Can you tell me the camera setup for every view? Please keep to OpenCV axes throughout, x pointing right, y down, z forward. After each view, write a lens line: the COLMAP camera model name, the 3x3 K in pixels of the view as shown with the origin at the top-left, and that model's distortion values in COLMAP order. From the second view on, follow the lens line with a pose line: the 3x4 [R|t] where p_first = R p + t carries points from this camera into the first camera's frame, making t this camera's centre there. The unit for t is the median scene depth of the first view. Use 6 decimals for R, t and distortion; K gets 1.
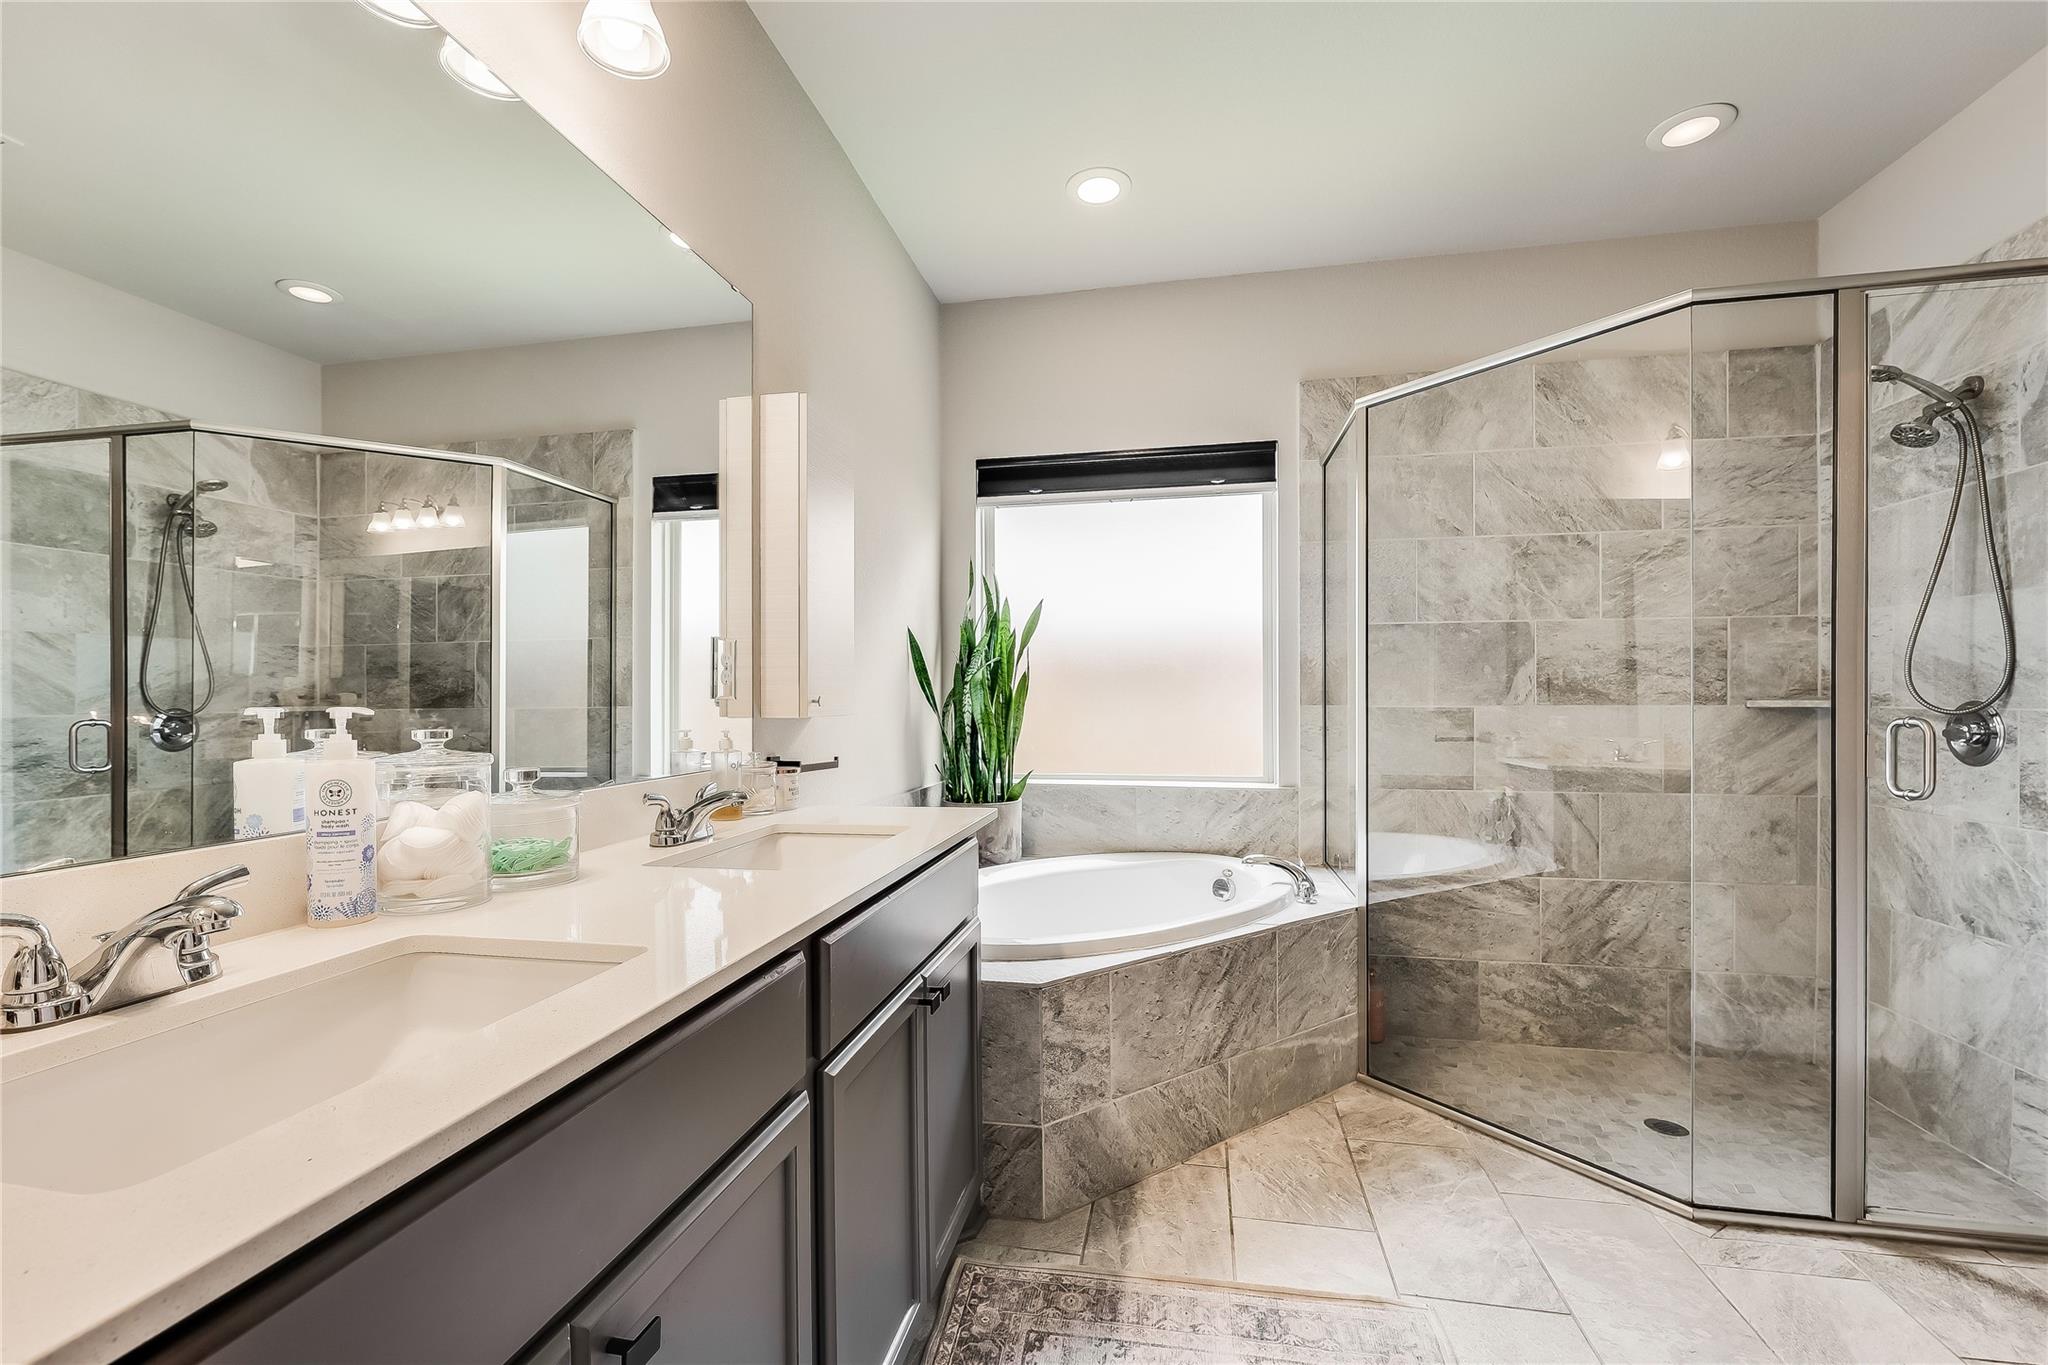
lens RADIAL K [[878.2, 0, 1029.5], [0, 878.2, 693.2], [0, 0, 1]] dist [-0.001197, 0.000021]
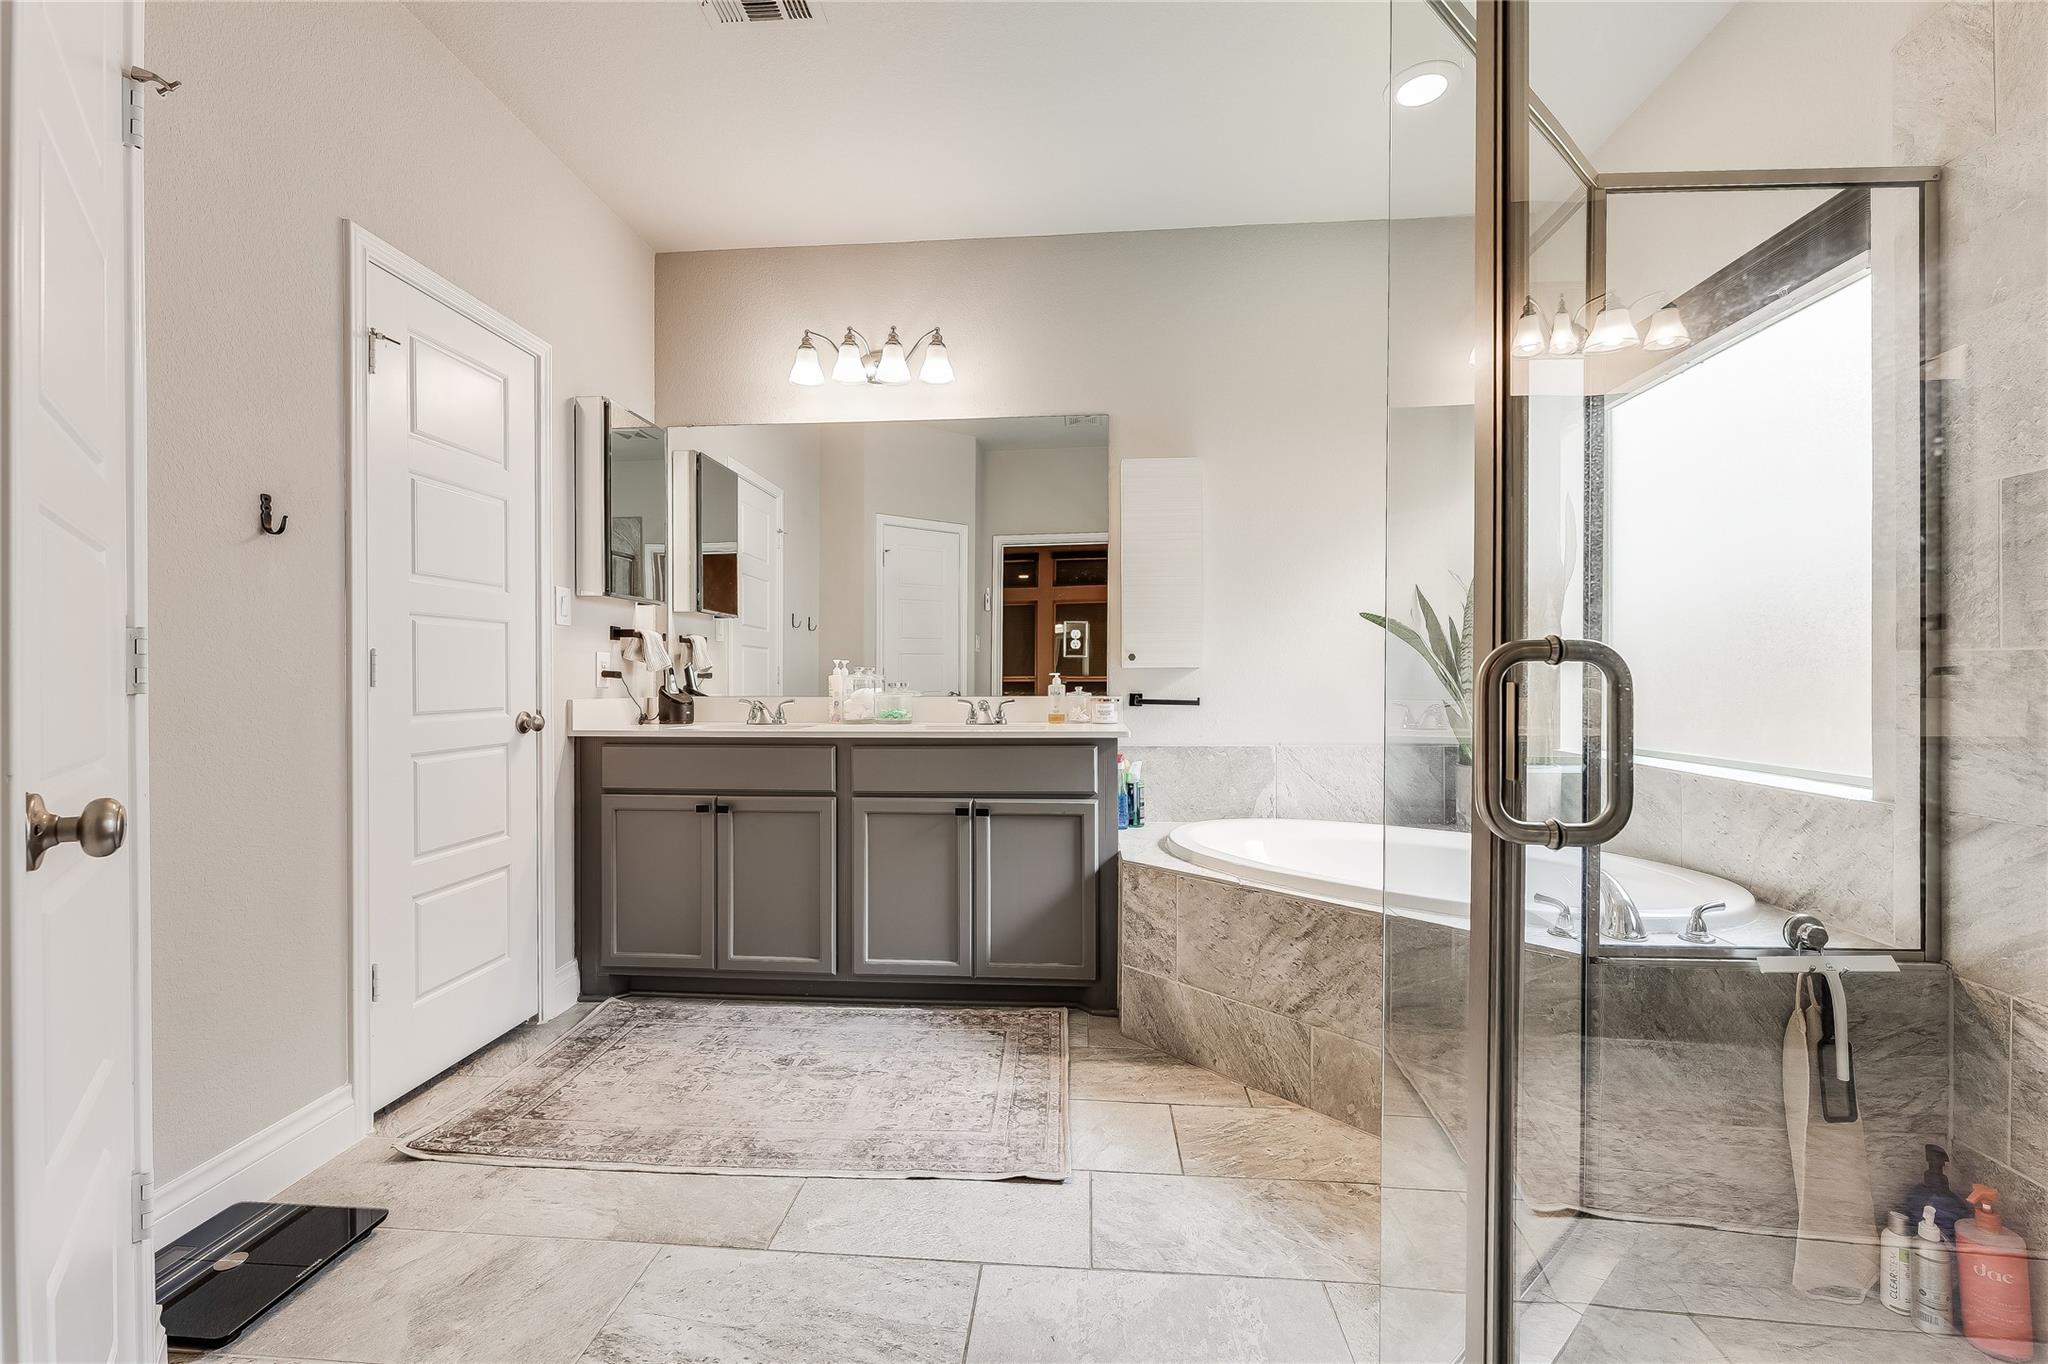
lens RADIAL K [[878.2, 0, 1023.4], [0, 878.2, 680.8], [0, 0, 1]] dist [-0.001197, 0.000021]
pose [[0.100066, 0.003178, -0.994976, 1.274384], [0.003308, 0.999988, 0.003527, 0.046058], [0.994975, -0.003645, 0.100054, 0.672308]]
